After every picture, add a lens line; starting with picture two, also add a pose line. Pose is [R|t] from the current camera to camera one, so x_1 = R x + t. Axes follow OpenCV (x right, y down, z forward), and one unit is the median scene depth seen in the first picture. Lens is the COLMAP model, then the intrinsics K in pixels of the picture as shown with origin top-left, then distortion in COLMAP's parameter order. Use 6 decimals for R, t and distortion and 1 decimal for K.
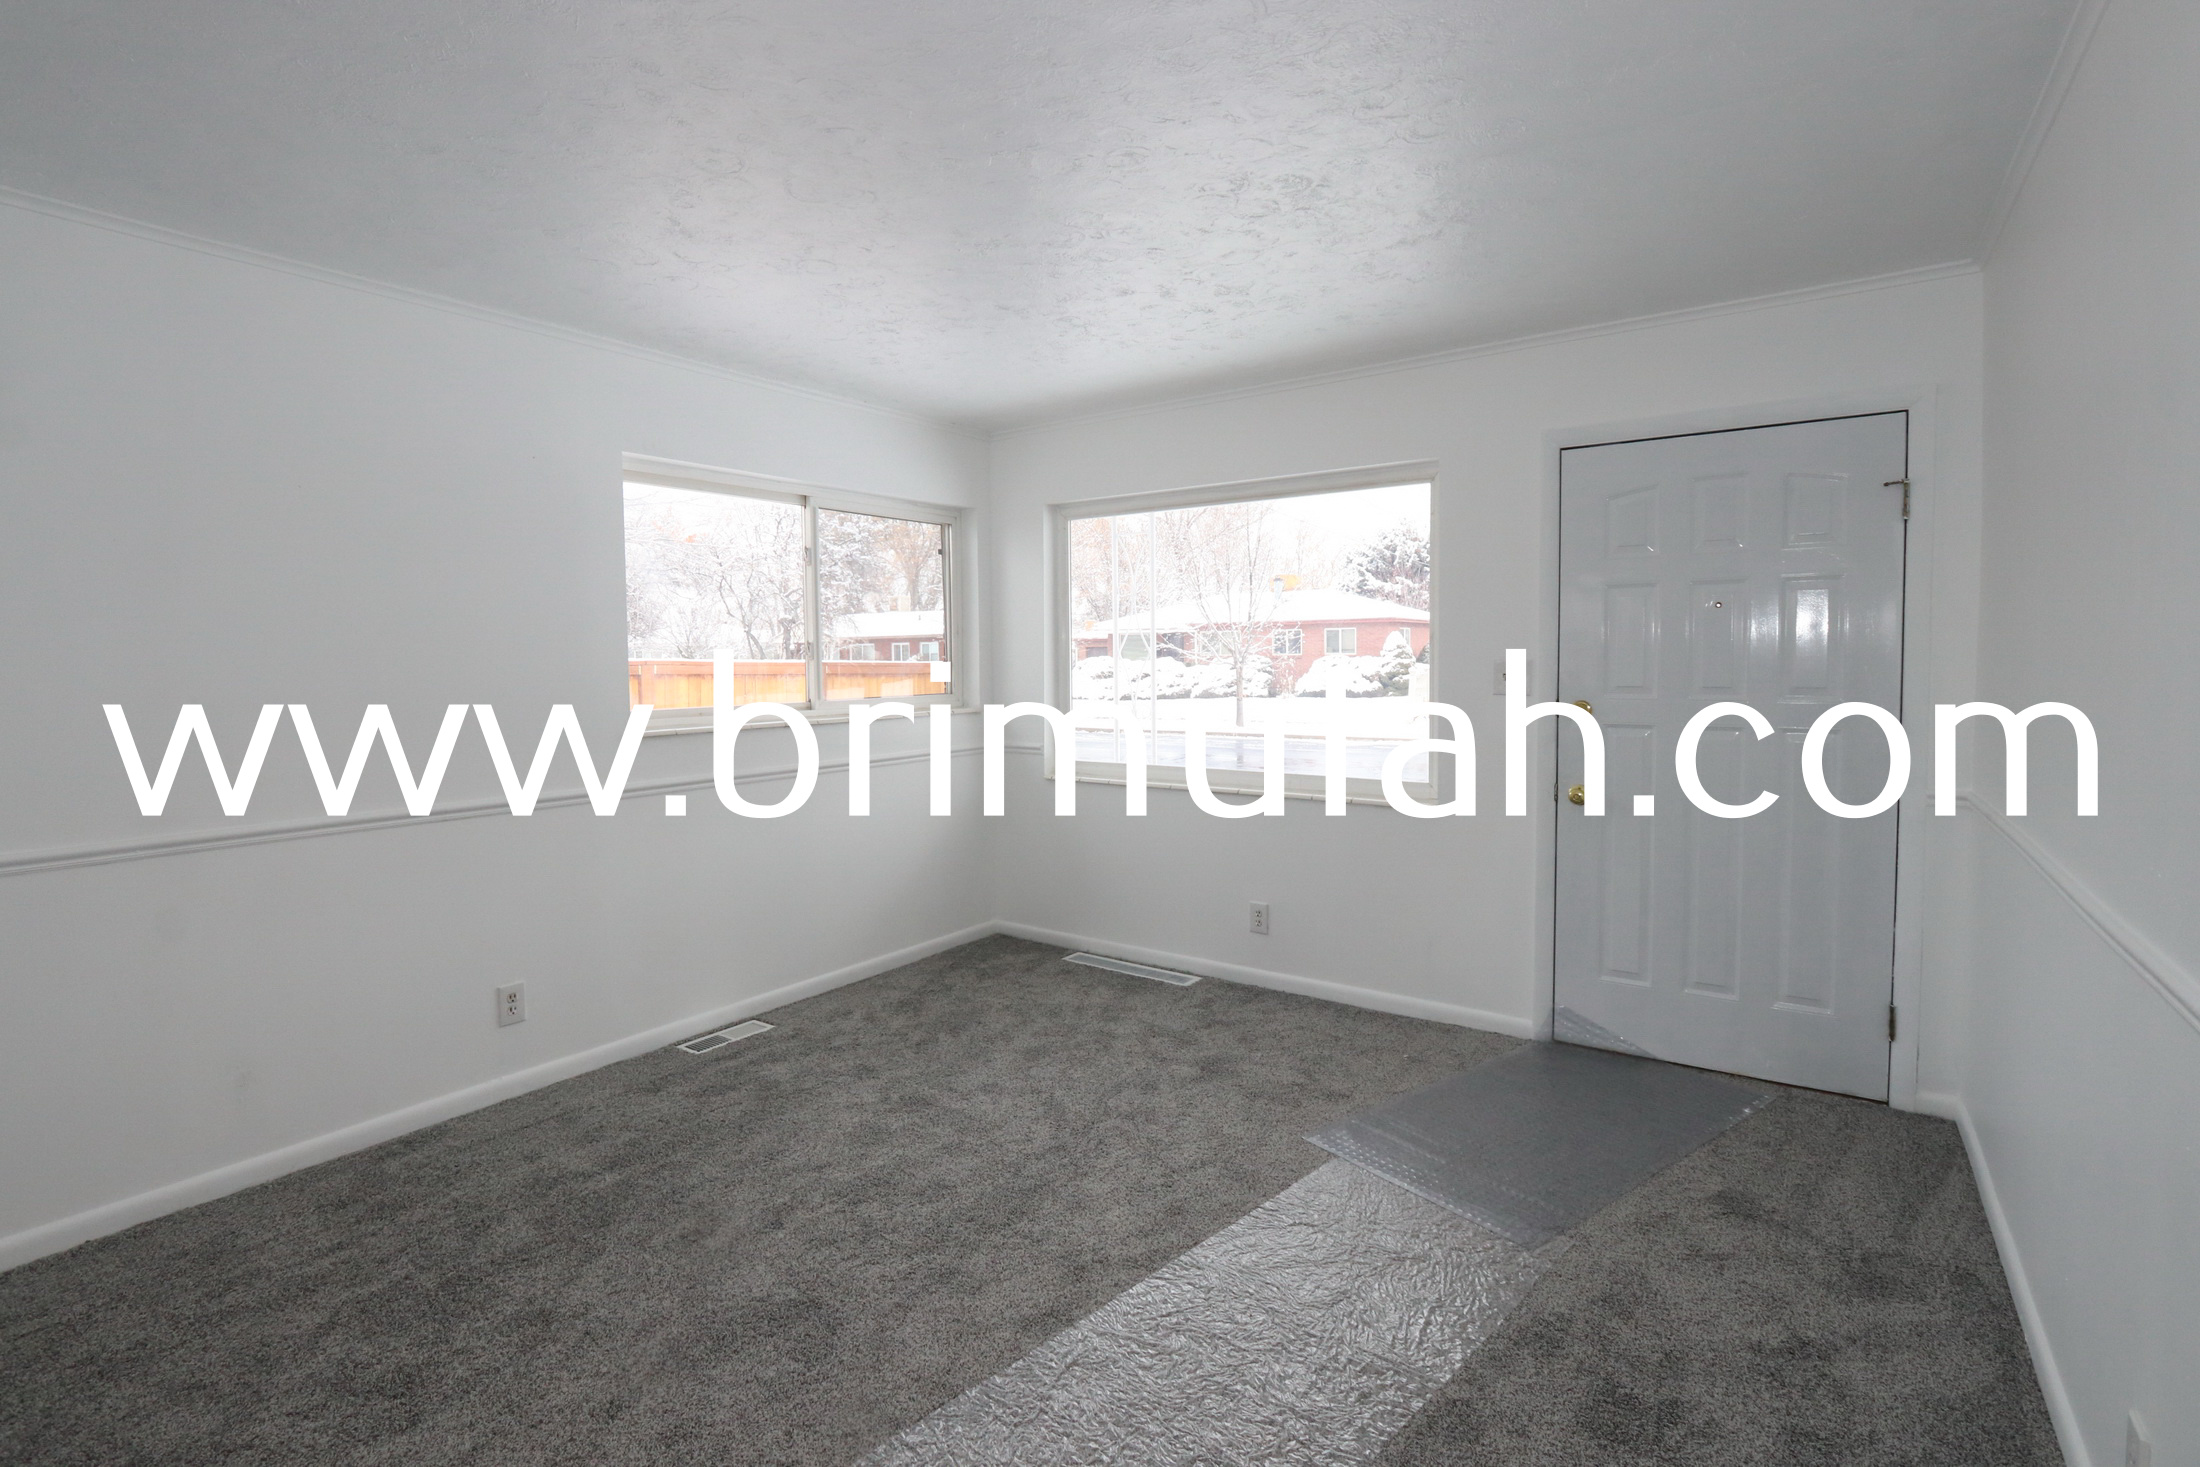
lens RADIAL K [[1011.3, 0, 1048.5], [0, 1011.3, 692.2], [0, 0, 1]] dist [-0.024046, 0.002049]
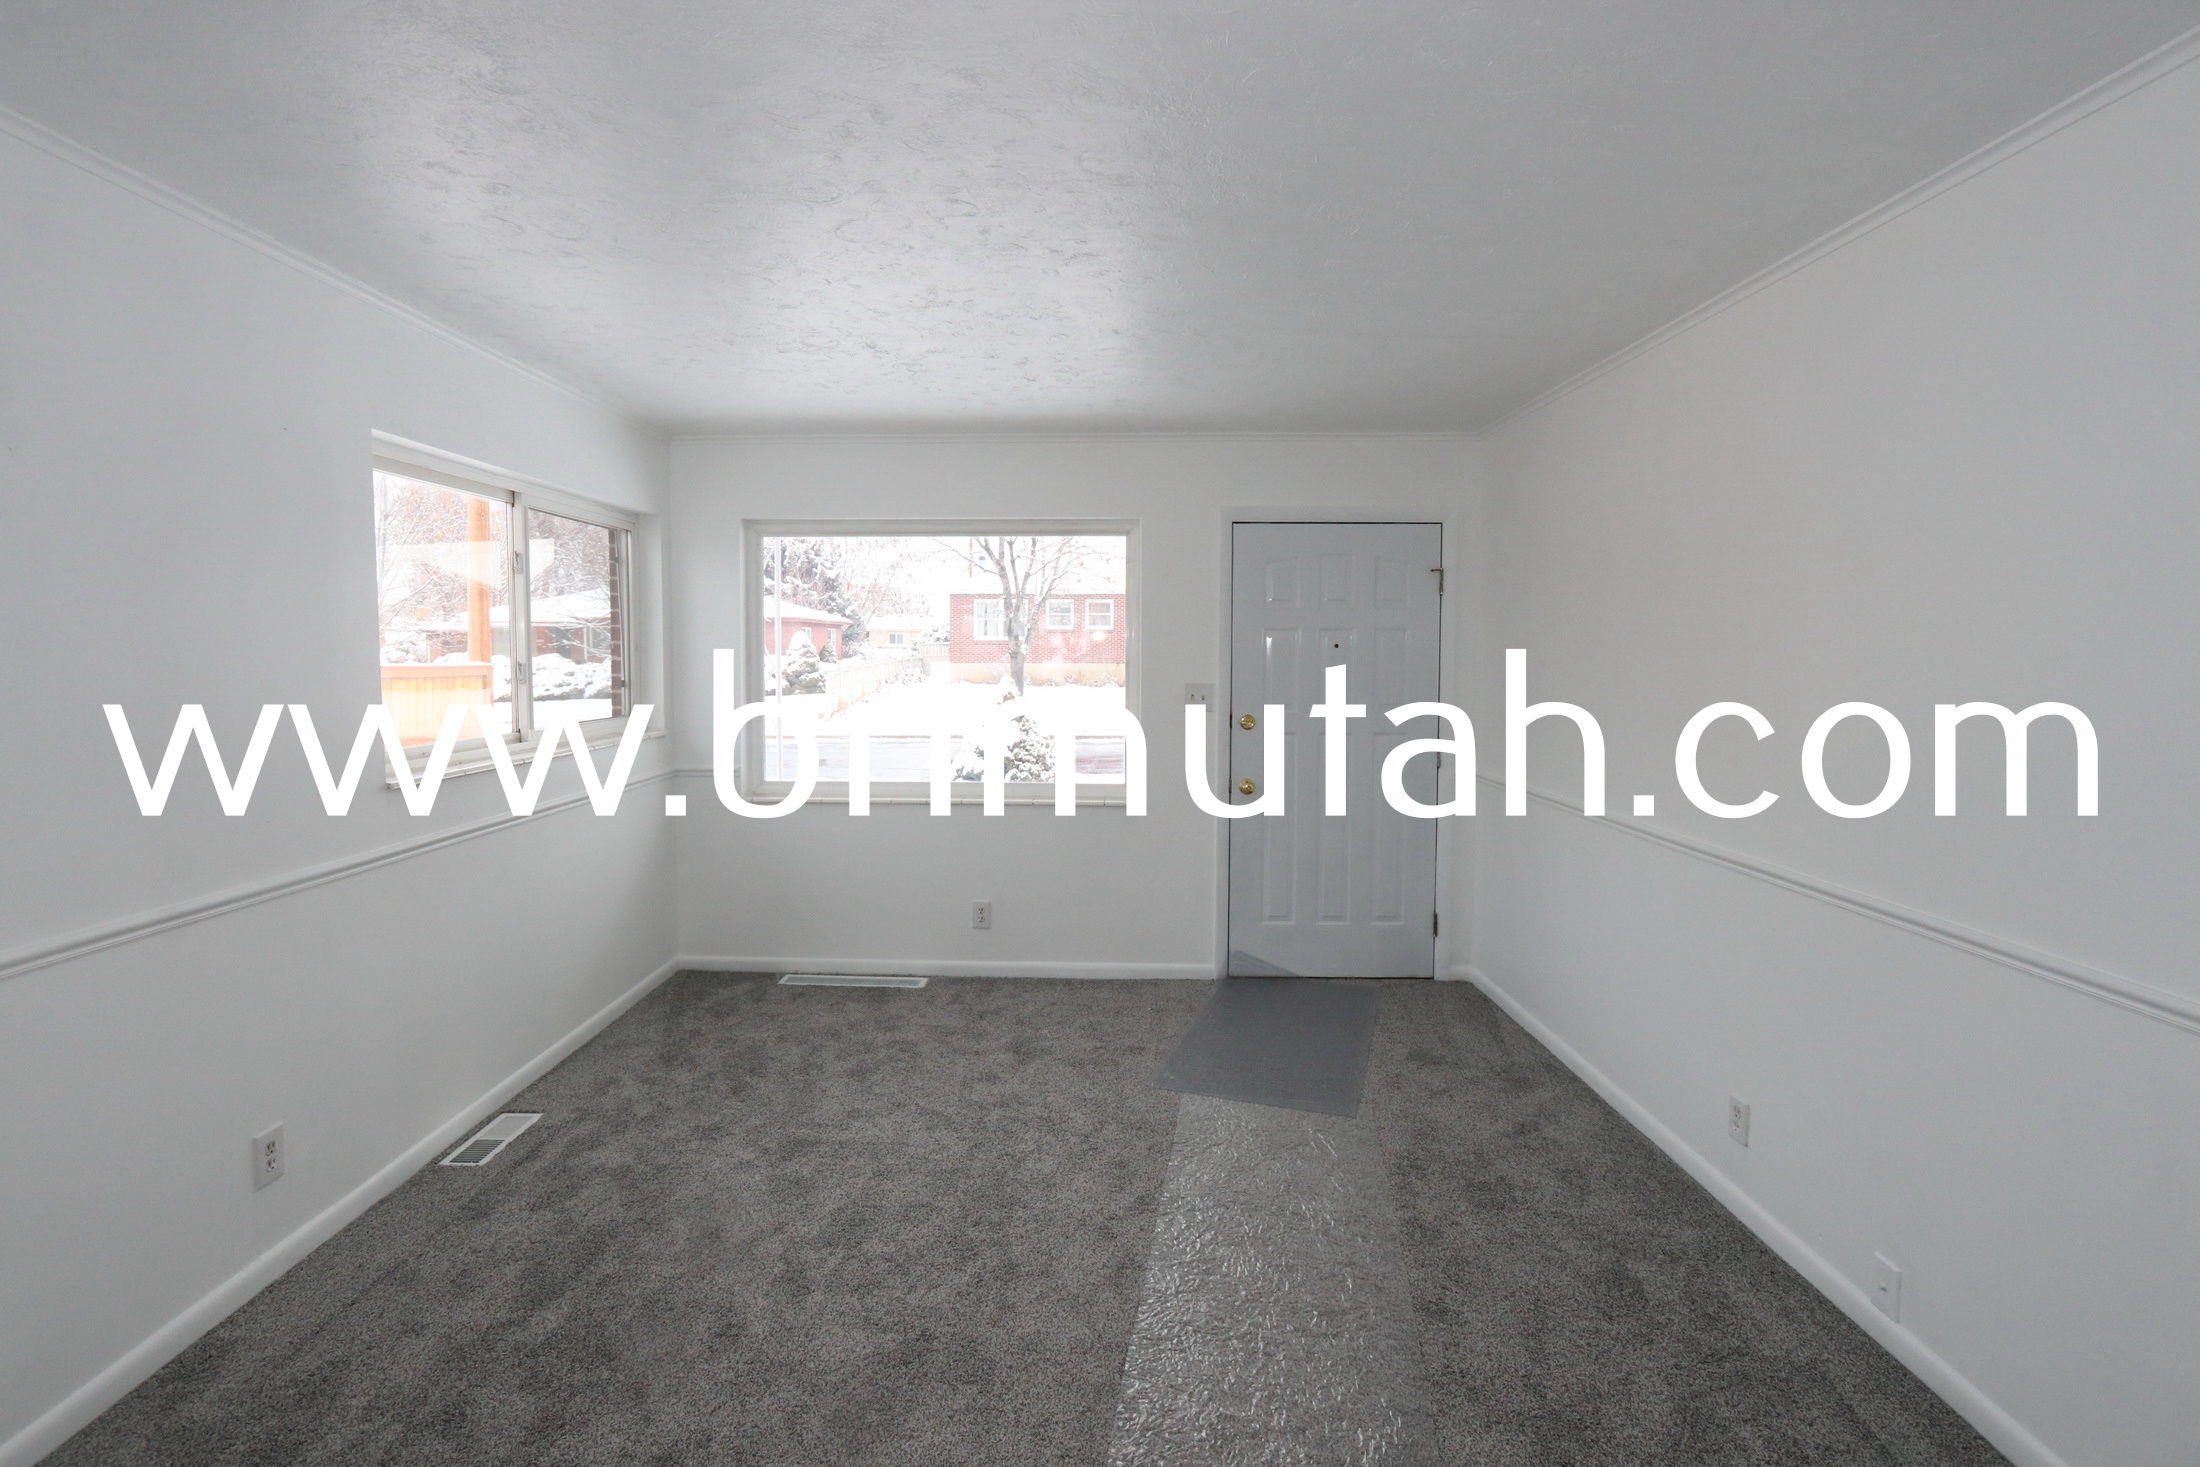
lens RADIAL K [[1011.3, 0, 1048.5], [0, 1011.3, 692.2], [0, 0, 1]] dist [-0.024046, 0.002049]
pose [[0.825978, -0.011562, 0.563584, -0.413635], [0.009362, 0.999933, 0.006794, -0.031979], [-0.563625, -0.000335, 0.826031, 0.050125]]
